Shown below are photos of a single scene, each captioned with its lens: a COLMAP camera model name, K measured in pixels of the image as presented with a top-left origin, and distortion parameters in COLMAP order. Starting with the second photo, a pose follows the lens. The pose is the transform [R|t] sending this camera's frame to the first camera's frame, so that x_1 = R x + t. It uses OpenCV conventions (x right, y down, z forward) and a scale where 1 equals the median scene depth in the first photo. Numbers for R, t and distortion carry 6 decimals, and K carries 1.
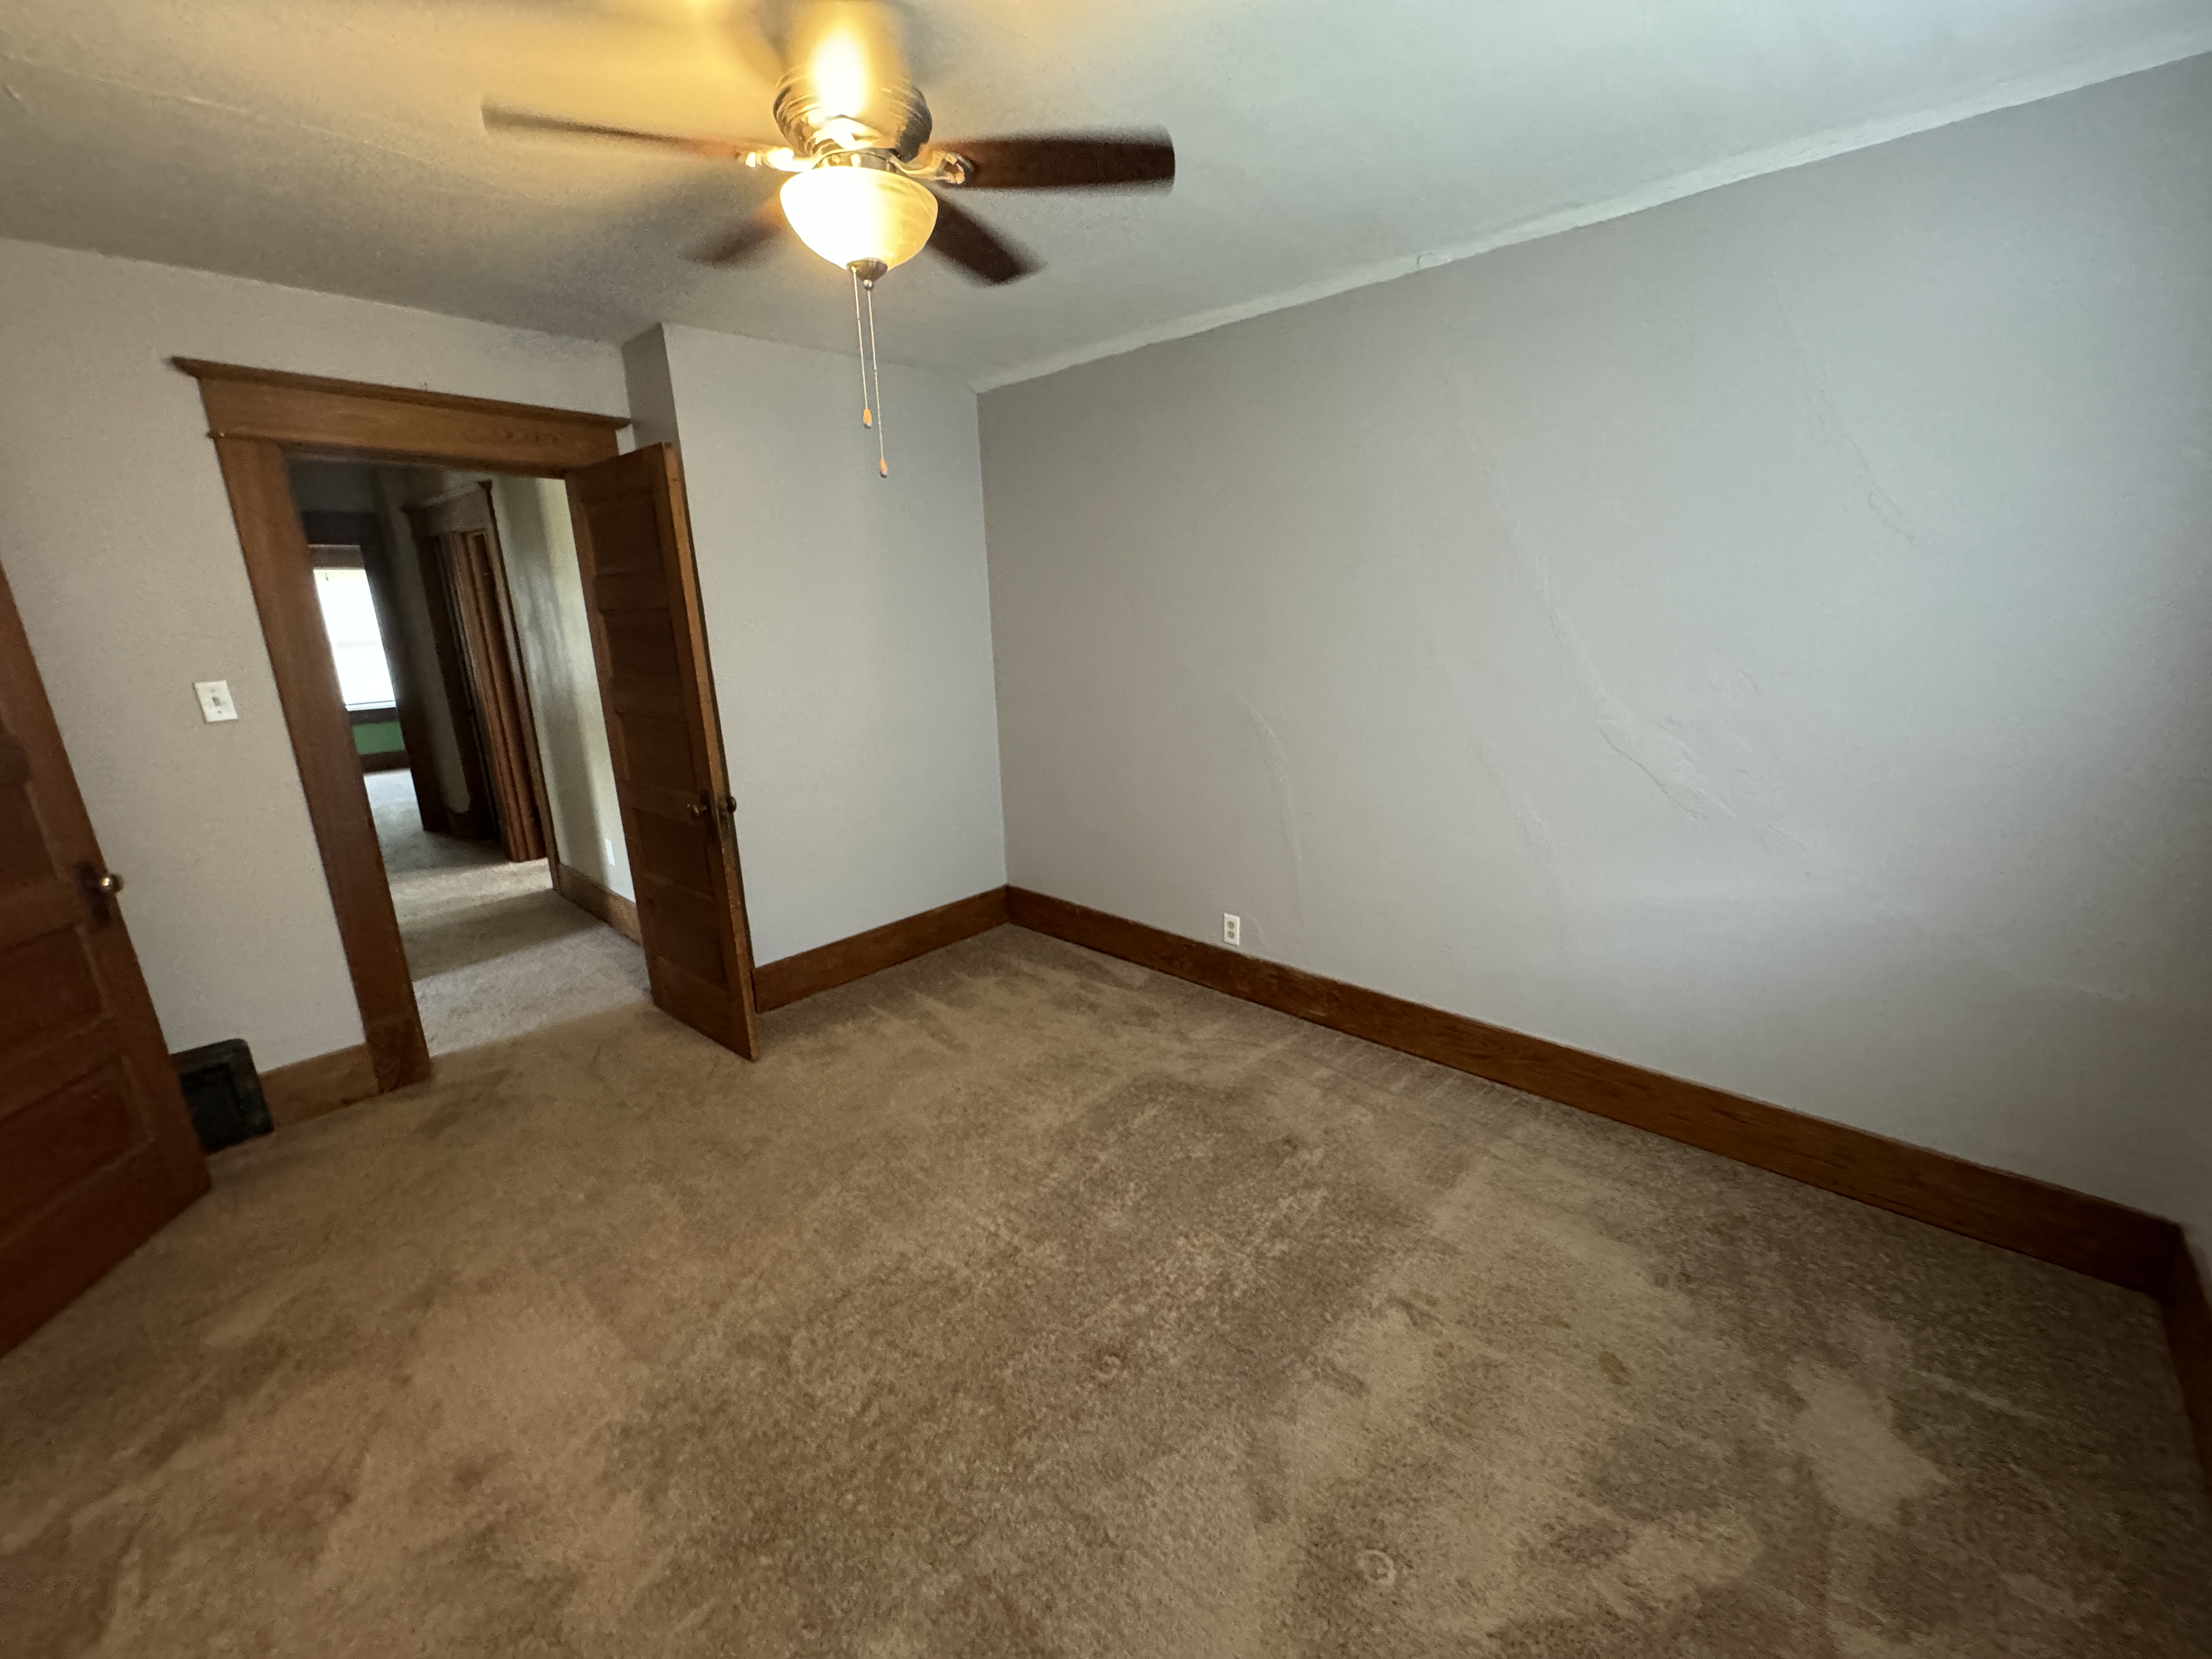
lens RADIAL K [[877.4, 0, 1105.7], [0, 877.4, 823.2], [0, 0, 1]] dist [-0.002674, 0.000209]
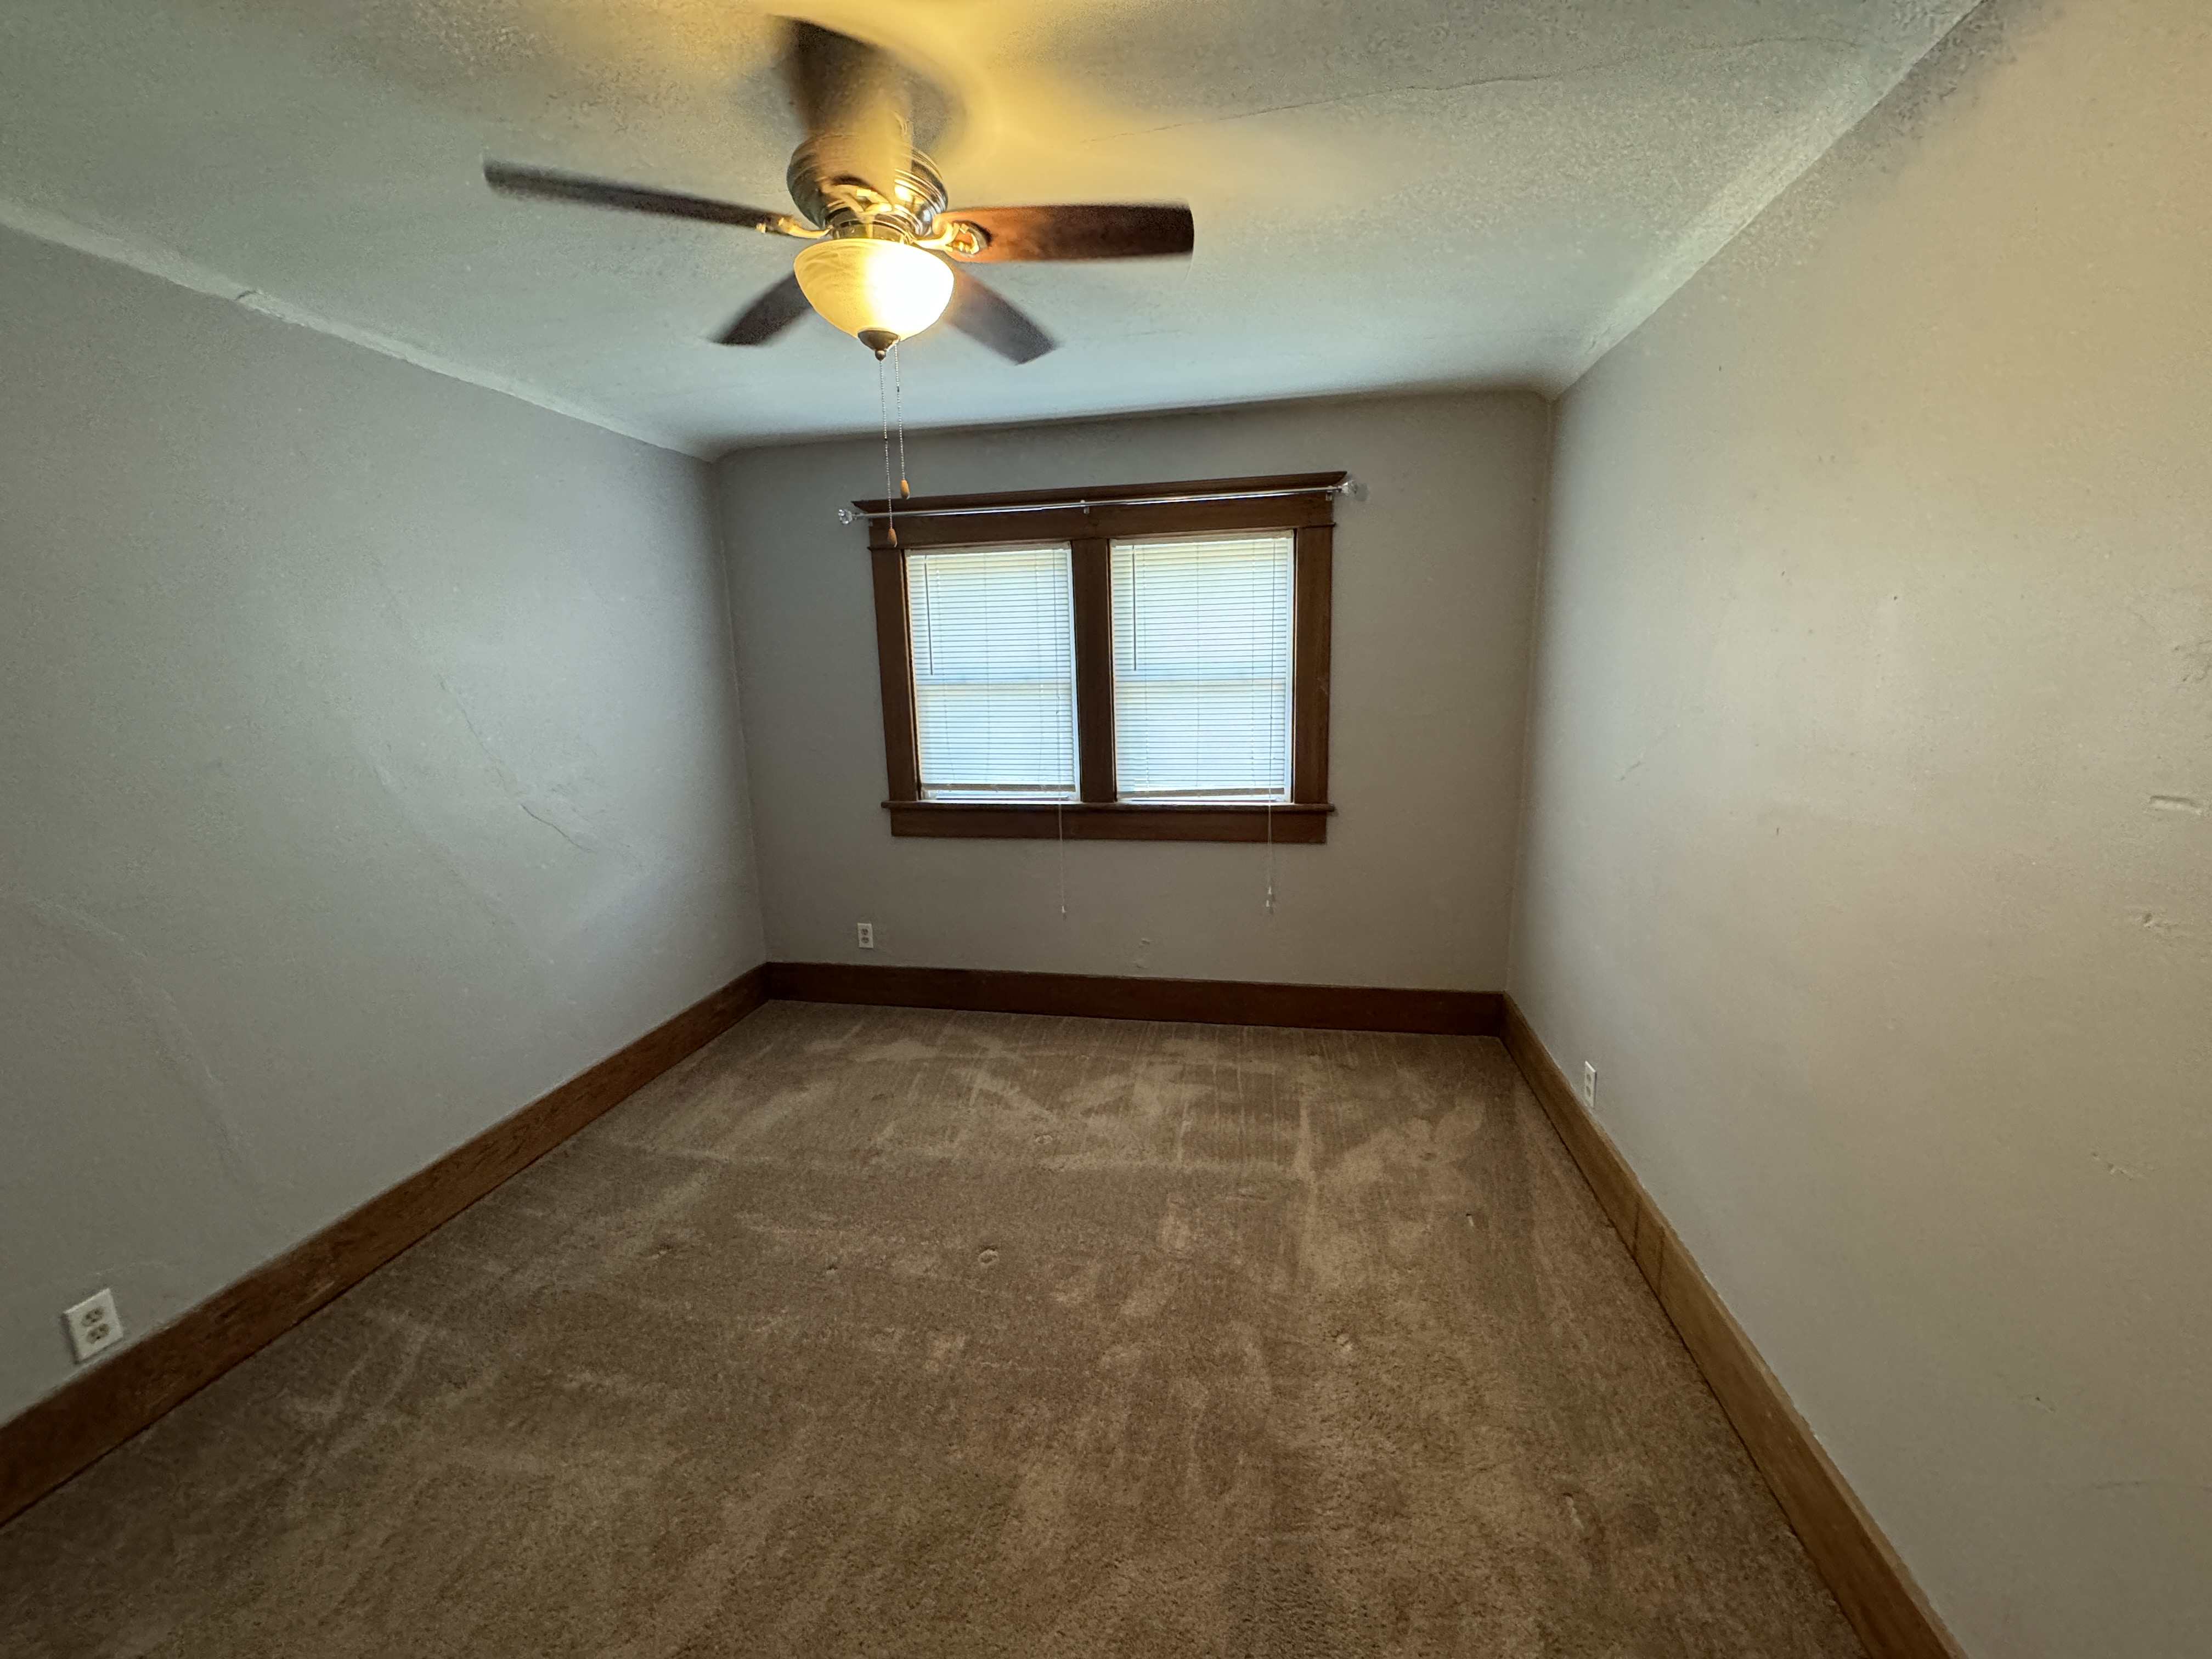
lens RADIAL K [[877.4, 0, 1105.7], [0, 877.4, 823.2], [0, 0, 1]] dist [-0.002674, 0.000209]
pose [[-0.520117, -0.117717, 0.845944, -0.949415], [0.249076, 0.926498, 0.282067, -0.252391], [-0.816970, 0.357413, -0.452567, 1.042985]]
